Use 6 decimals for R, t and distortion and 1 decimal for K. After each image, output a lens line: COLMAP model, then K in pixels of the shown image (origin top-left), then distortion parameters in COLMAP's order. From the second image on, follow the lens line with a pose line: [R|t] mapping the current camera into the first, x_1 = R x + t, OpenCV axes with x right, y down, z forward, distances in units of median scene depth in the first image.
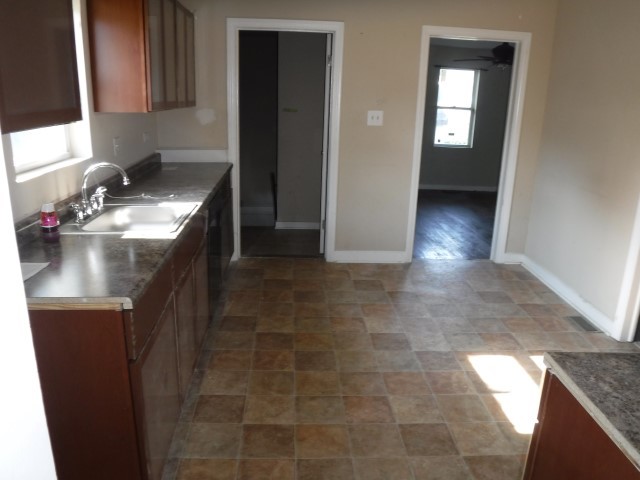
lens RADIAL K [[532.1, 0, 320.0], [0, 532.1, 240.0], [0, 0, 1]] dist [-0.087328, -0.006686]
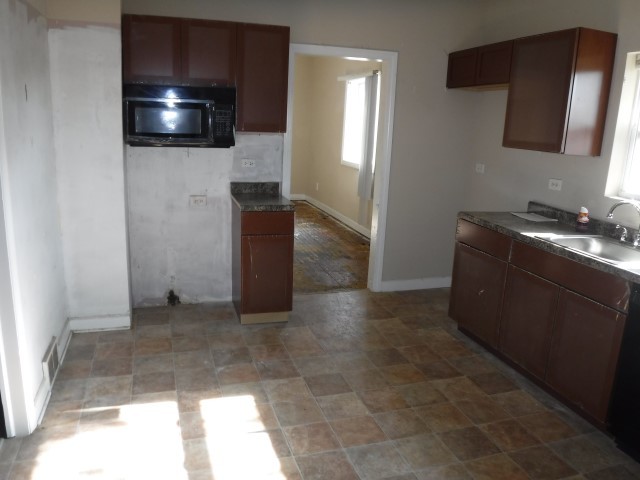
lens RADIAL K [[532.1, 0, 320.0], [0, 532.1, 240.0], [0, 0, 1]] dist [-0.087328, -0.006686]
pose [[-0.967211, -0.025098, -0.252731, 0.463089], [-0.142093, 0.878263, 0.456577, -0.423010], [0.210505, 0.477518, -0.853032, 1.598854]]
